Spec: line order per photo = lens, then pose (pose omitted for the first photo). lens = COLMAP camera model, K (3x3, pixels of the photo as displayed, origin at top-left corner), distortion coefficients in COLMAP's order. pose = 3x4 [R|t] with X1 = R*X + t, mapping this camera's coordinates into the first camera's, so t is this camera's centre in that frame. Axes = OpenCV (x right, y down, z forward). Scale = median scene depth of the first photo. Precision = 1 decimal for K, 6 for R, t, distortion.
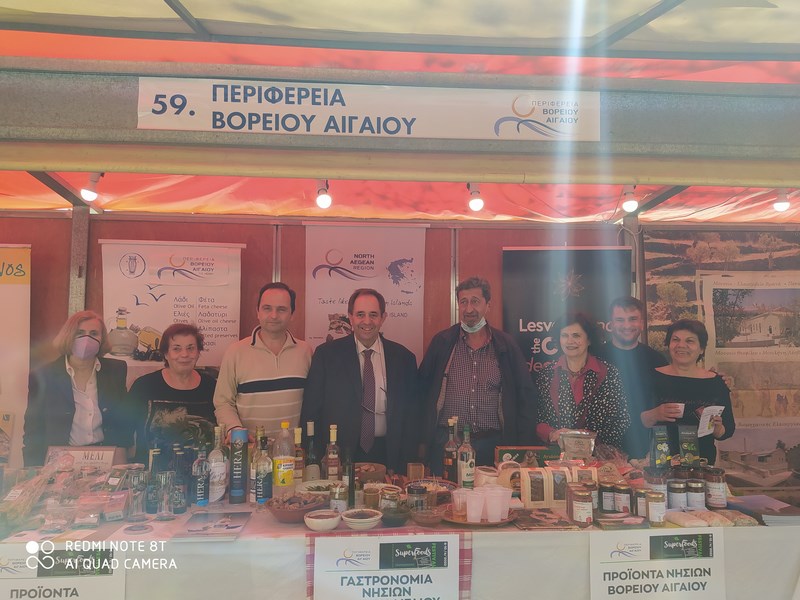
lens RADIAL K [[624.1, 0, 401.0], [0, 624.1, 305.0], [0, 0, 1]] dist [0.042105, 0.001016]
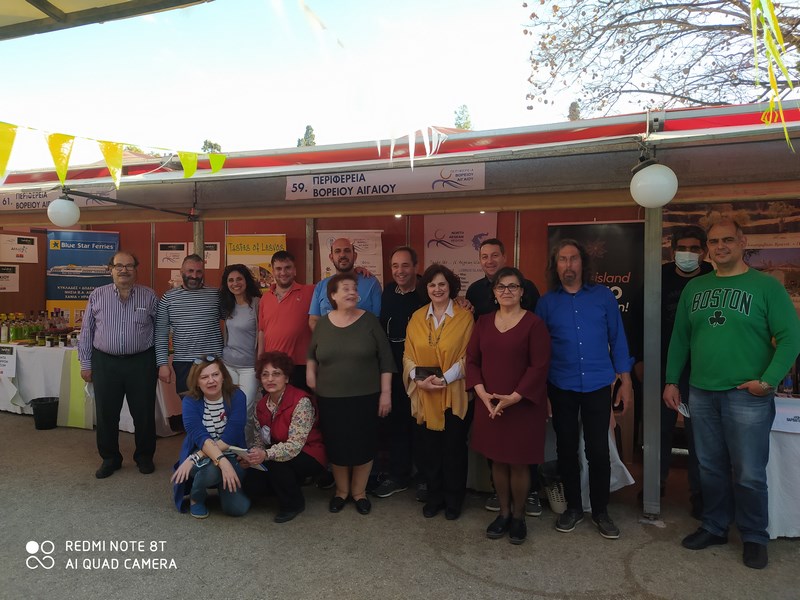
lens RADIAL K [[624.1, 0, 399.3], [0, 624.1, 297.4], [0, 0, 1]] dist [0.042105, 0.001016]
pose [[0.869810, 0.025564, -0.492724, 1.068195], [0.024040, 0.995275, 0.094077, -0.123202], [0.492801, -0.093674, 0.865085, -0.814176]]
